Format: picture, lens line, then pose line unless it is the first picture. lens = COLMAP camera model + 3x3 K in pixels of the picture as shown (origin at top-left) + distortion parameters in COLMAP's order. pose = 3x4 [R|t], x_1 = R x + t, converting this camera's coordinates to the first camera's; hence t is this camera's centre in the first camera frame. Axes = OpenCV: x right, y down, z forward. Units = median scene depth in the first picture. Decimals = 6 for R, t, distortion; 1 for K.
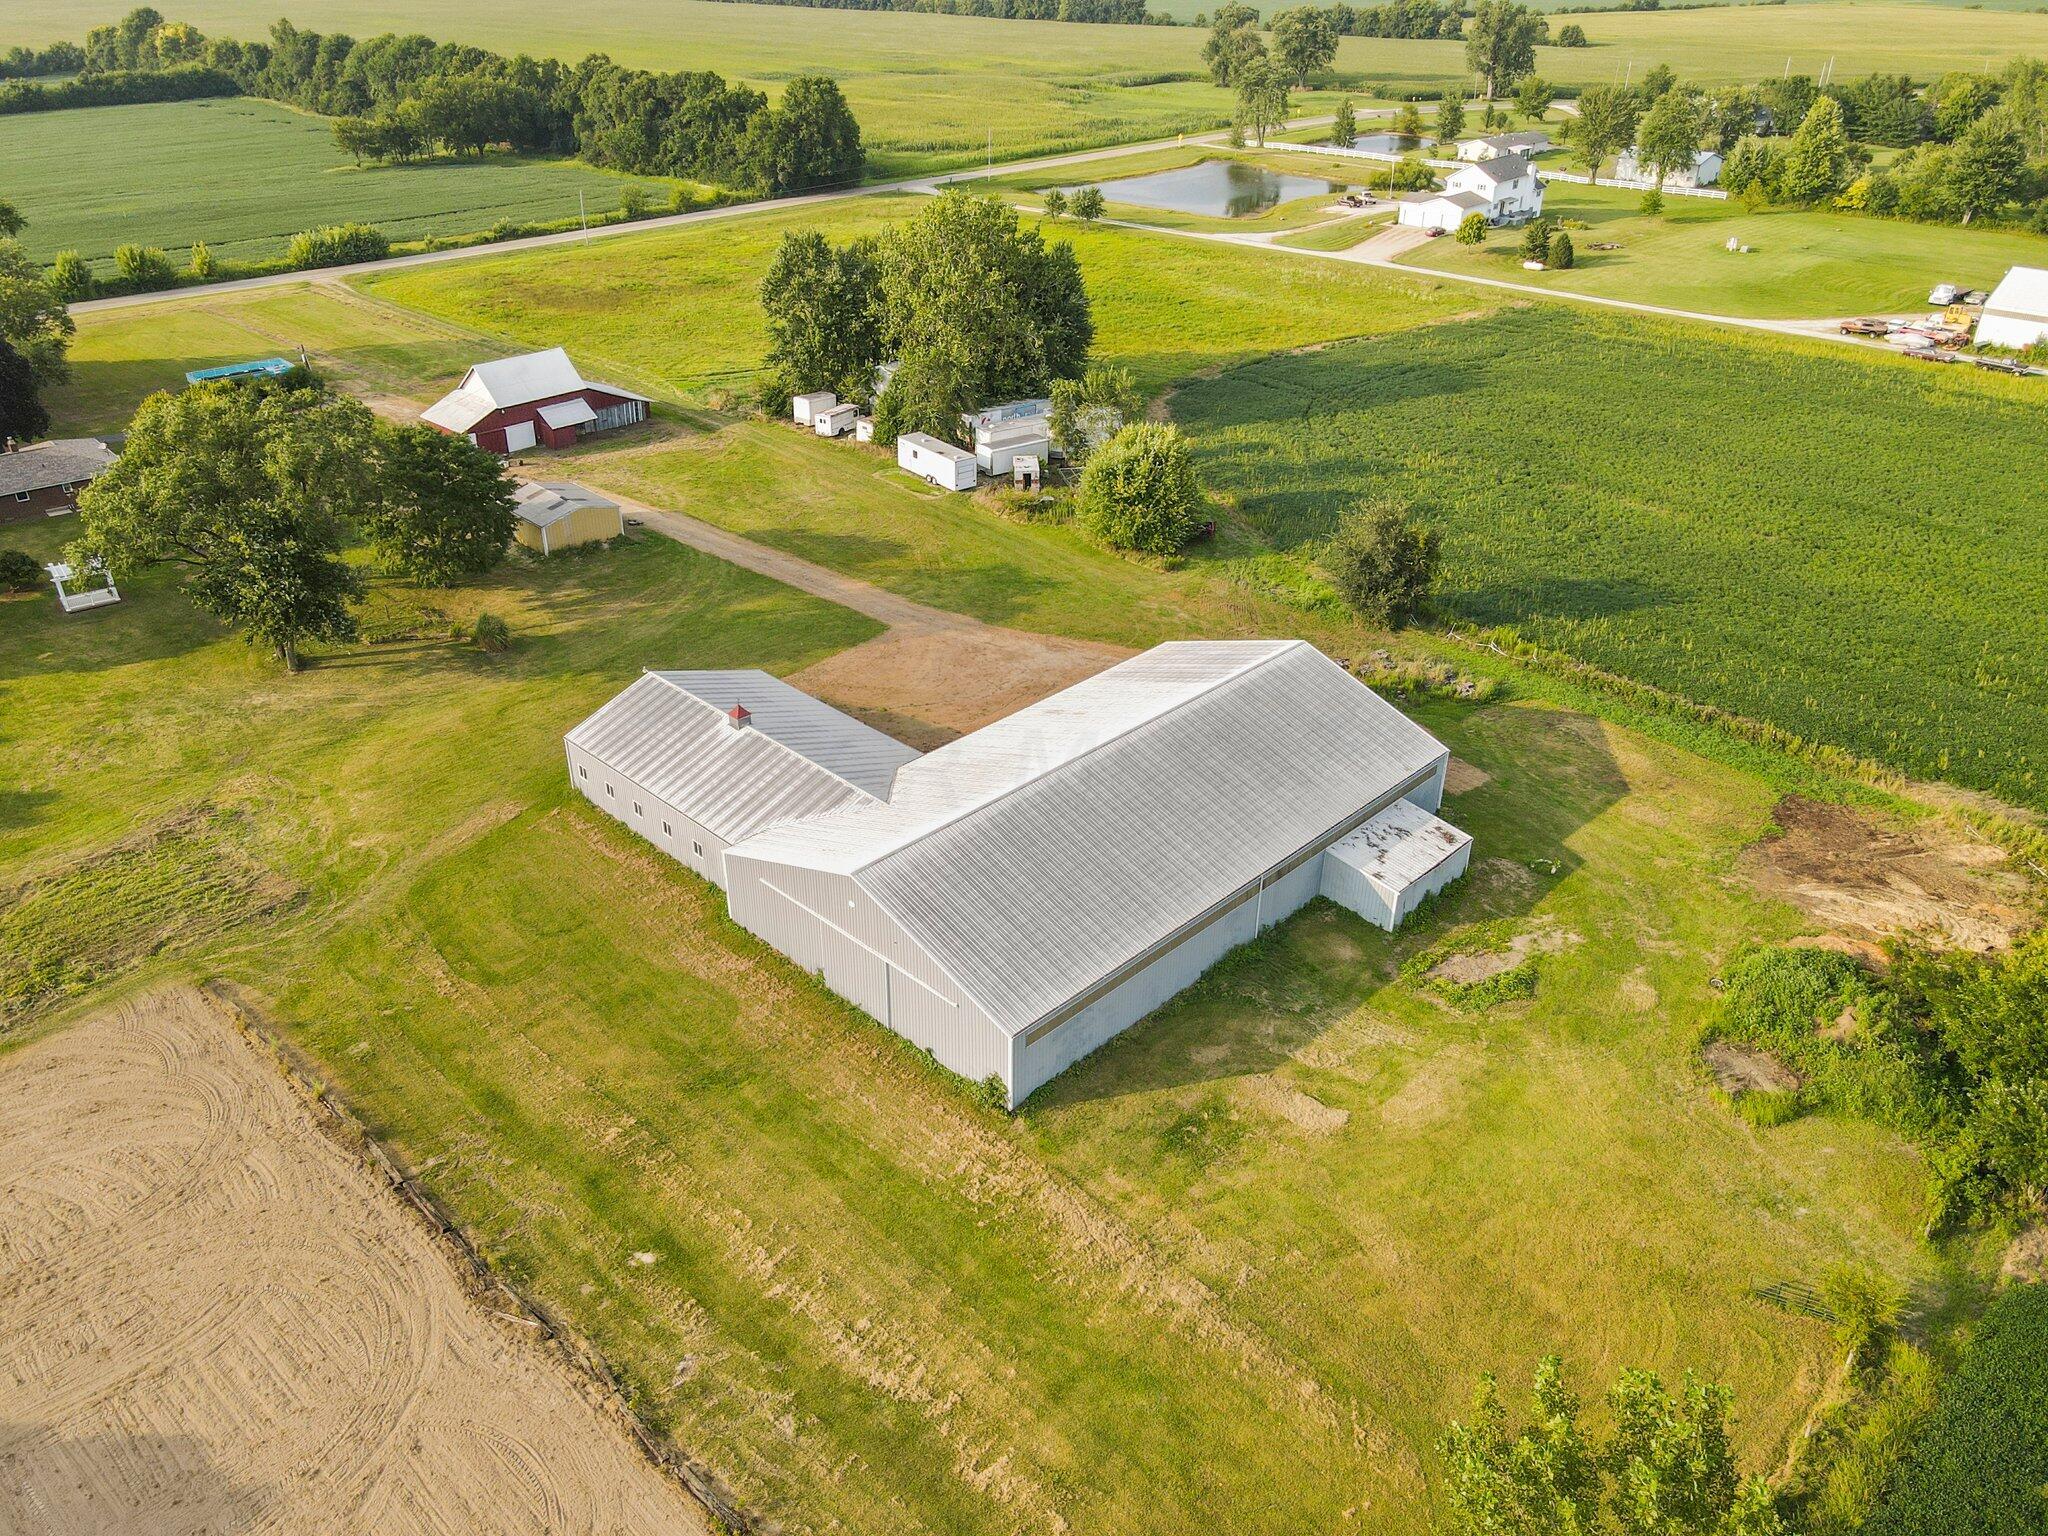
lens RADIAL K [[1501.6, 0, 999.1], [0, 1501.6, 768.8], [0, 0, 1]] dist [0.013926, 0.005034]
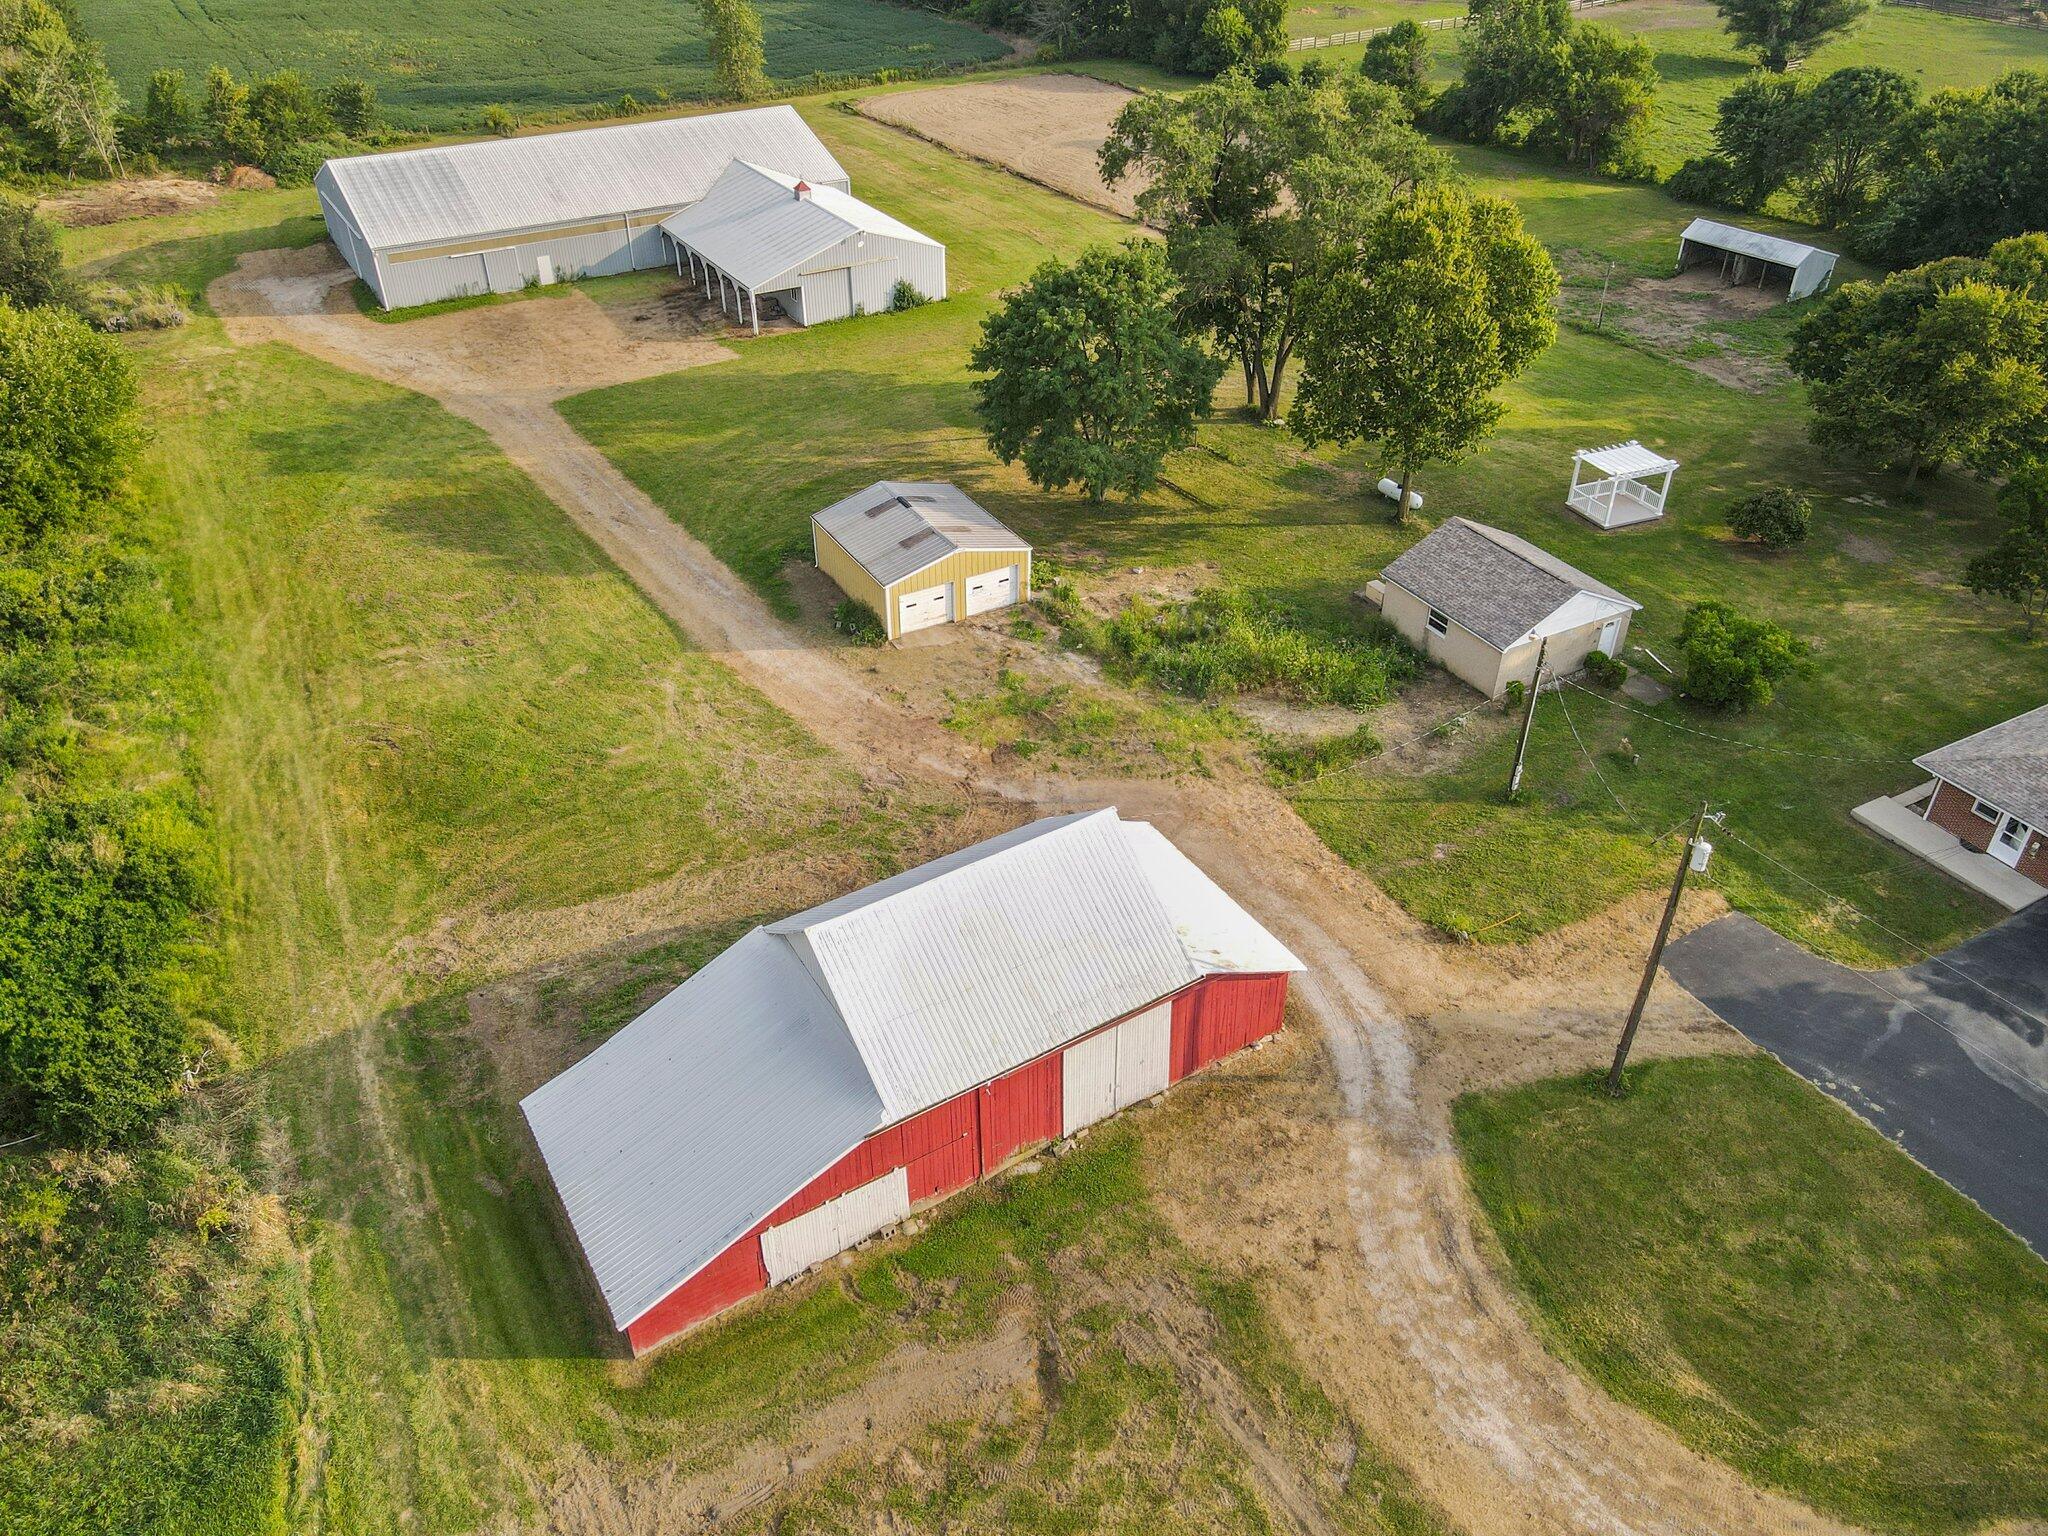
lens RADIAL K [[1497.0, 0, 1010.4], [0, 1497.0, 771.9], [0, 0, 1]] dist [0.003212, 0.011425]
pose [[-0.968581, -0.138158, 0.206795, -0.682579], [0.130182, 0.426834, 0.894911, -0.943016], [-0.211906, 0.893714, -0.395438, 1.948289]]
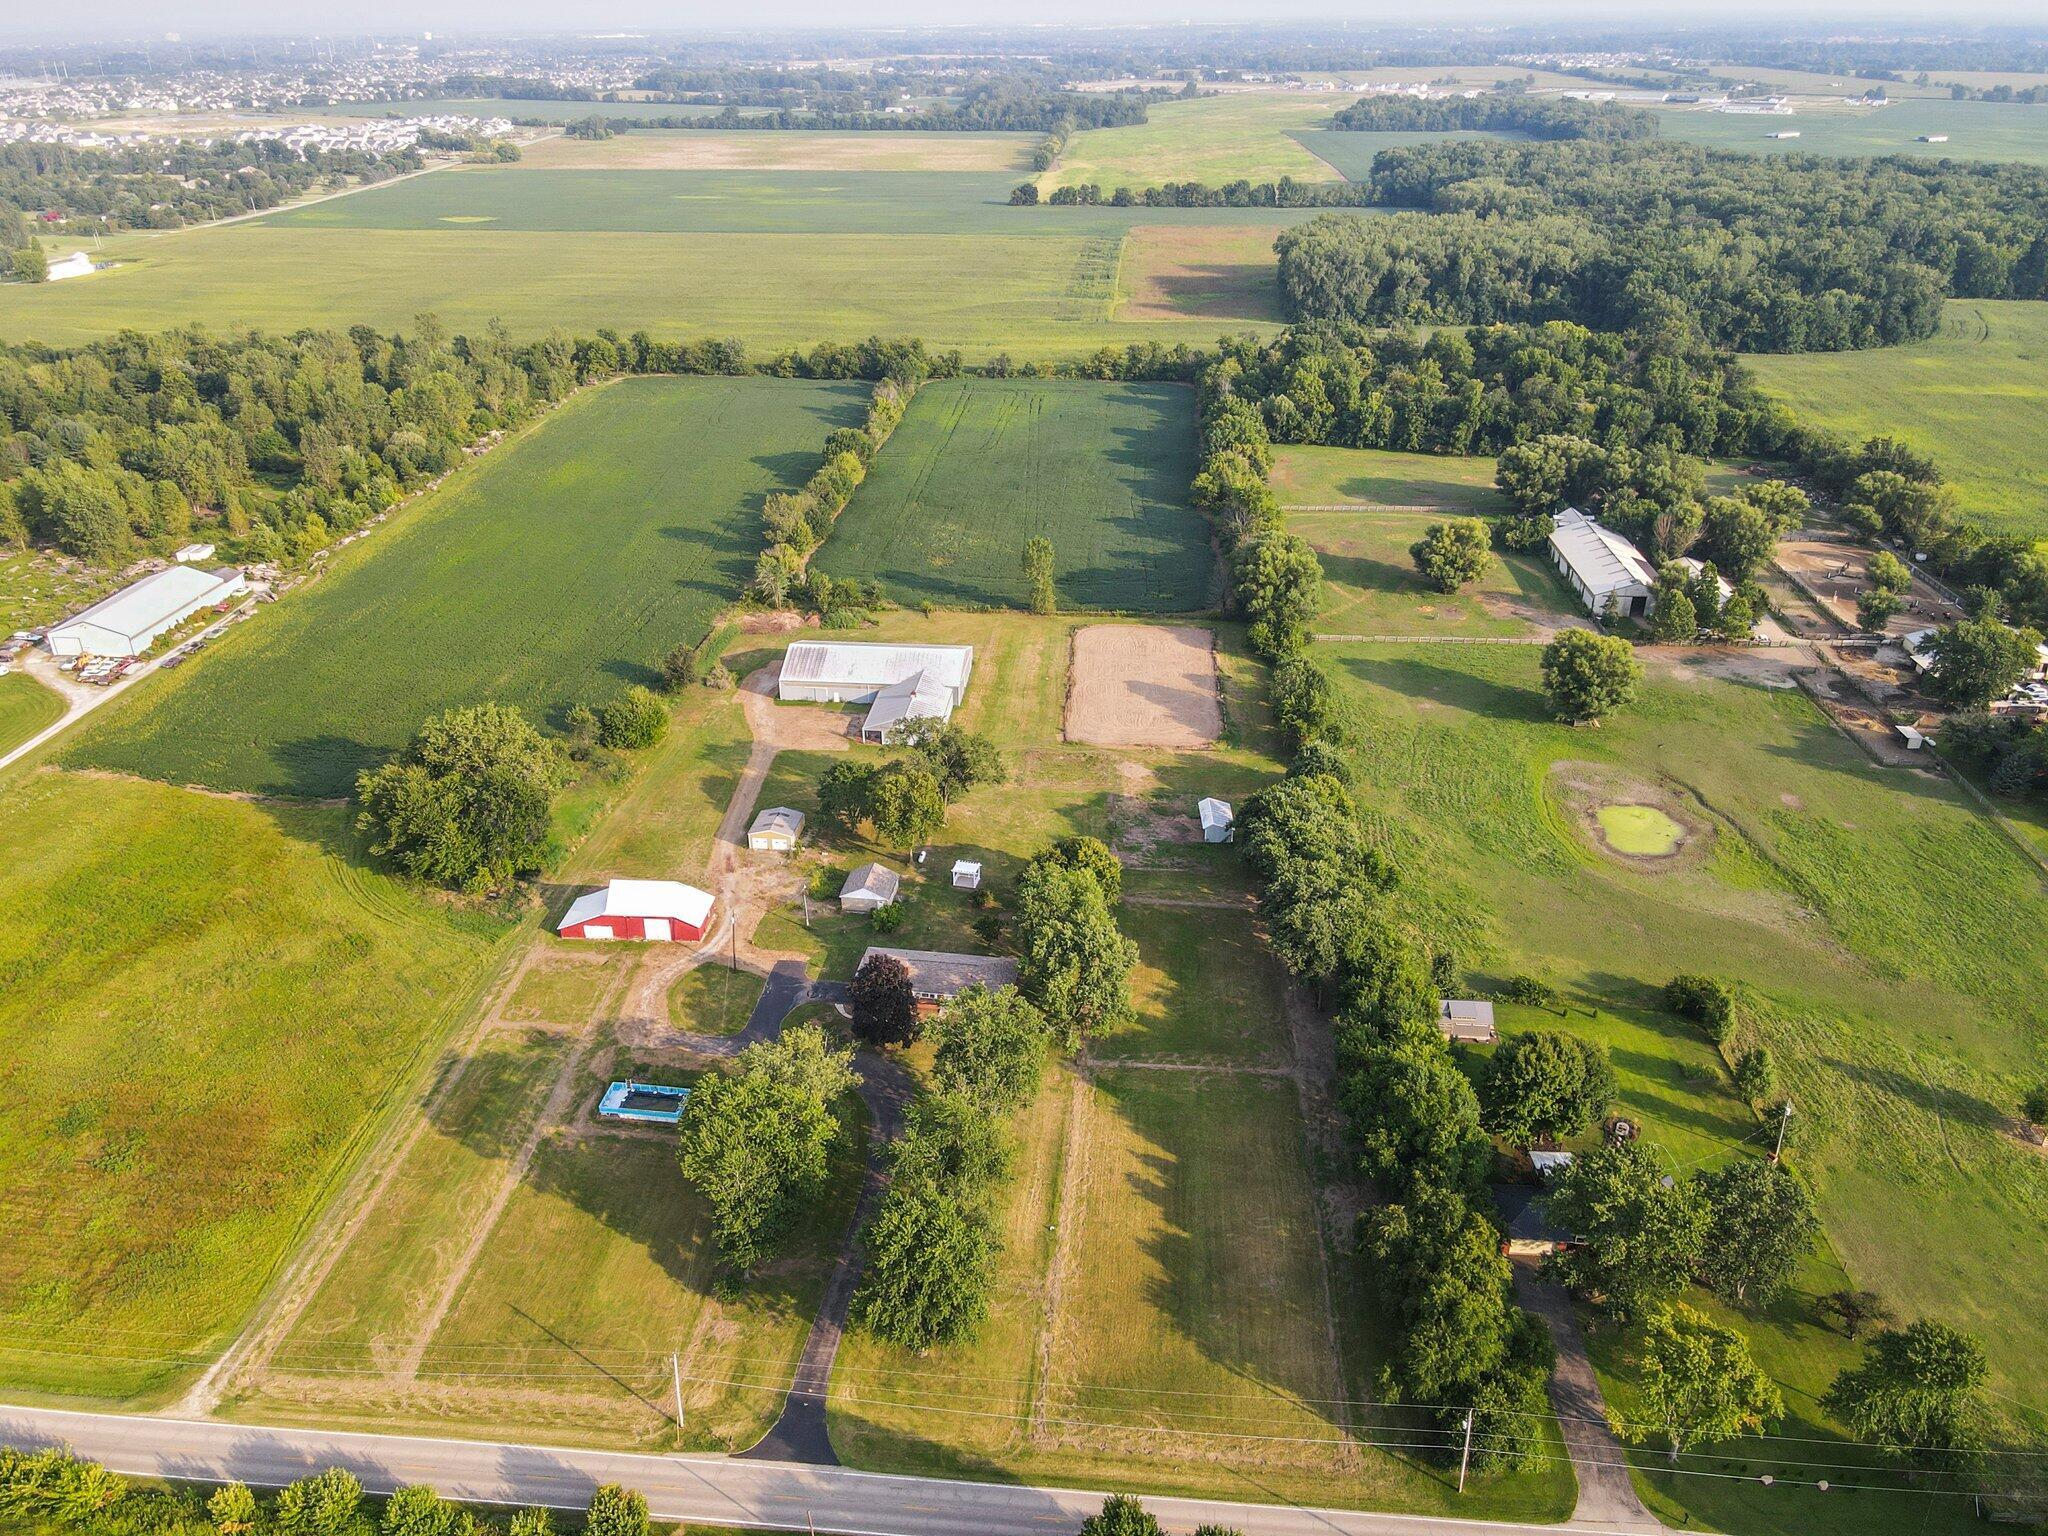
lens RADIAL K [[1497.0, 0, 1010.4], [0, 1497.0, 771.9], [0, 0, 1]] dist [0.003212, 0.011425]
pose [[-0.632972, -0.345835, 0.692636, -2.741840], [0.391636, 0.628714, 0.671819, -2.131271], [-0.667808, 0.696503, -0.262517, 1.911601]]
